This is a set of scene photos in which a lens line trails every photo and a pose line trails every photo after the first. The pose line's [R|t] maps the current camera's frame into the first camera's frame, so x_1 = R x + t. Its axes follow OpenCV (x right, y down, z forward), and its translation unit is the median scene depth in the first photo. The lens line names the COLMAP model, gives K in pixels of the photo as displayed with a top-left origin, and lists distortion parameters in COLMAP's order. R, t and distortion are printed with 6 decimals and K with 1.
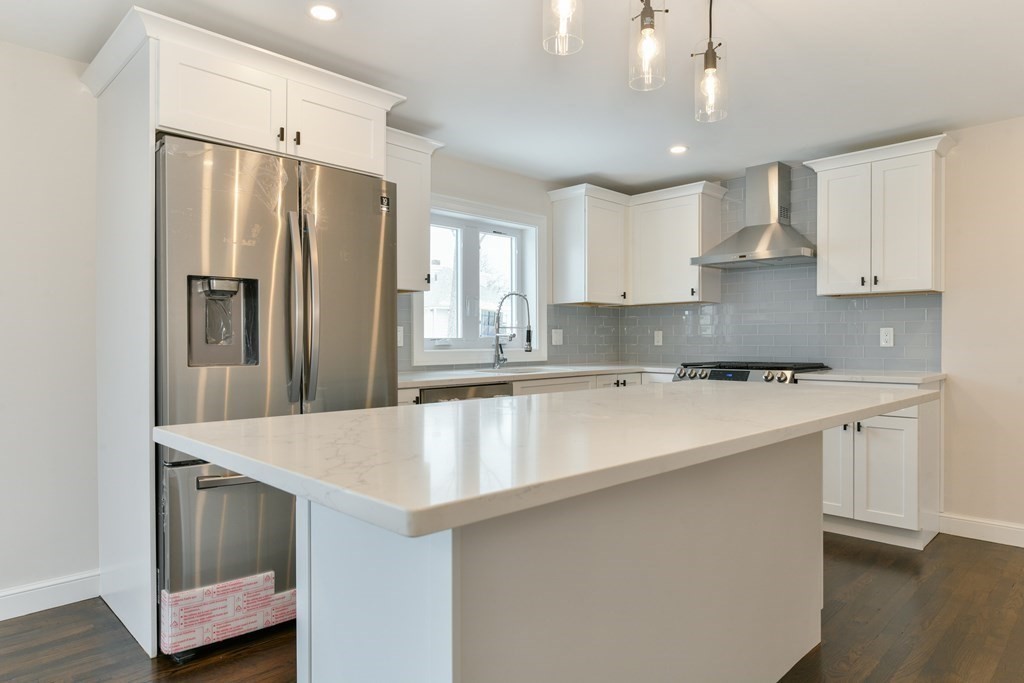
lens RADIAL K [[618.4, 0, 516.6], [0, 618.4, 347.8], [0, 0, 1]] dist [0.002022, 0.000360]
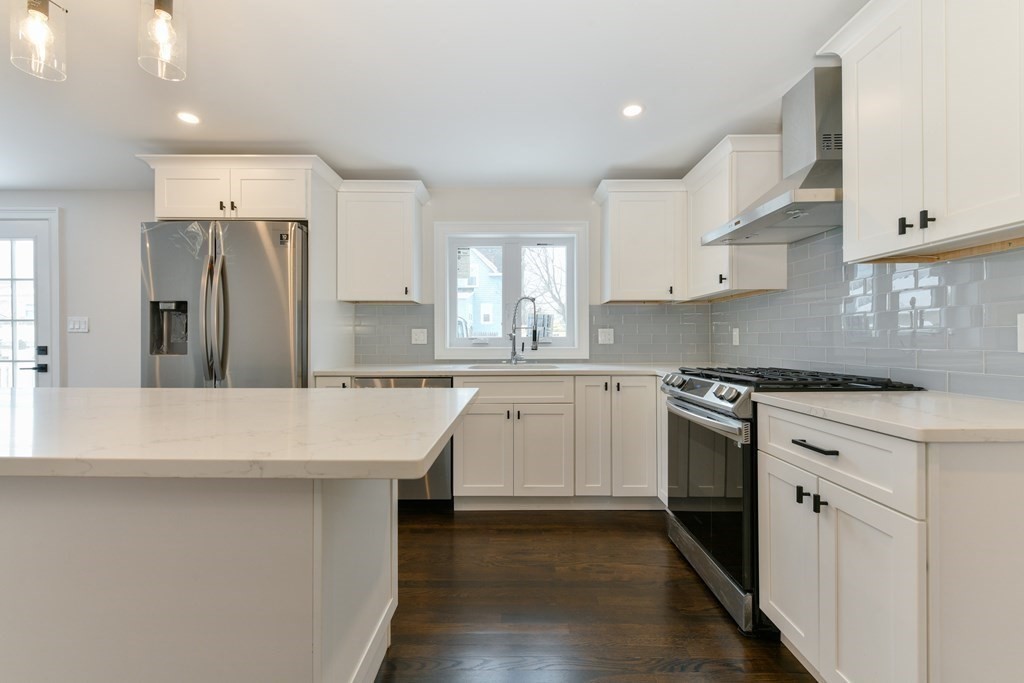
lens RADIAL K [[417.7, 0, 513.1], [0, 417.7, 339.6], [0, 0, 1]] dist [0.003584, -0.000569]
pose [[0.704698, -0.000149, -0.709508, 0.542653], [-0.008836, 0.999921, -0.008986, -0.005109], [0.709453, 0.012602, 0.704640, 0.487309]]
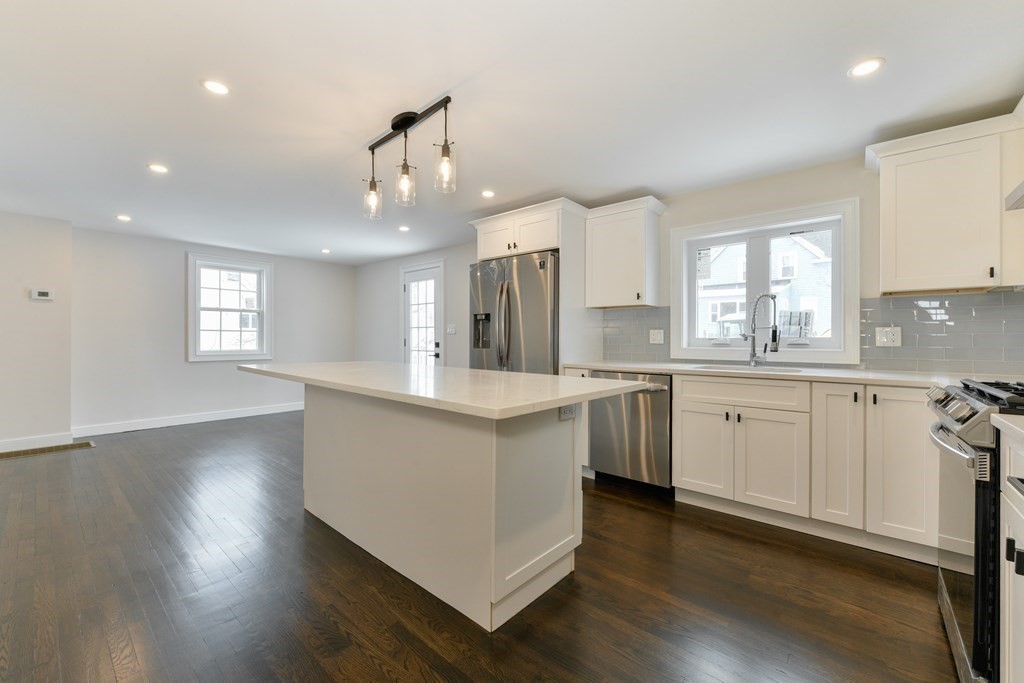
lens RADIAL K [[410.2, 0, 515.3], [0, 410.2, 337.4], [0, 0, 1]] dist [0.000106, -0.001082]
pose [[0.076979, -0.002069, -0.997031, 0.684178], [-0.017622, 0.999839, -0.003435, -0.007349], [0.996877, 0.017834, 0.076930, 0.568051]]
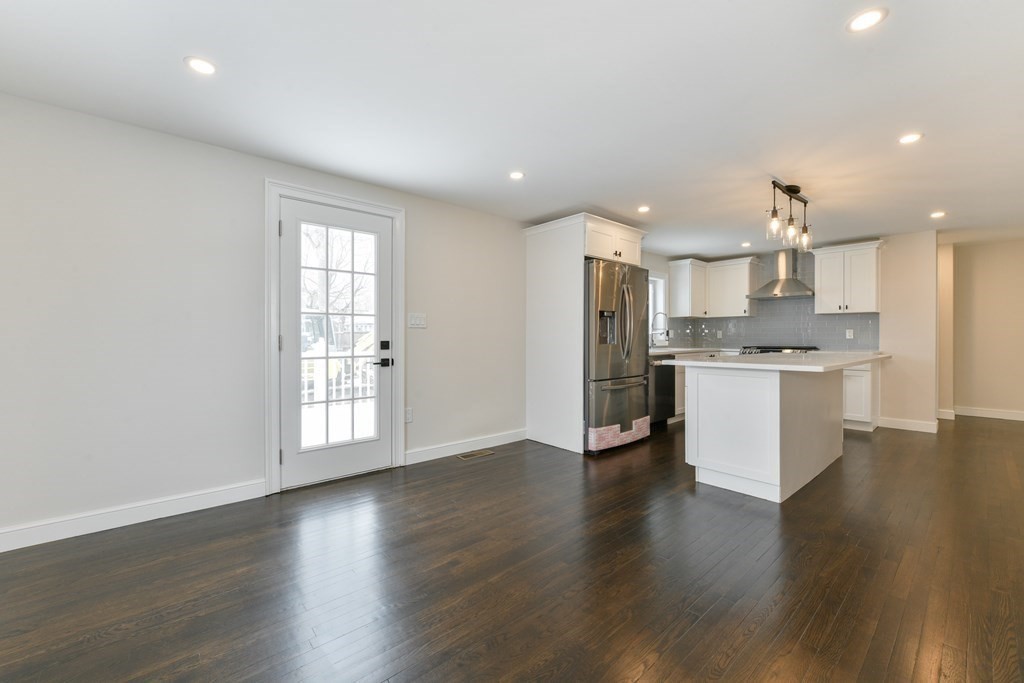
lens RADIAL K [[410.2, 0, 521.8], [0, 410.2, 338.3], [0, 0, 1]] dist [0.000106, -0.001082]
pose [[0.998258, 0.002299, -0.058949, -0.412566], [-0.002639, 0.999980, -0.005679, 0.007909], [0.058934, 0.005825, 0.998245, -0.431208]]
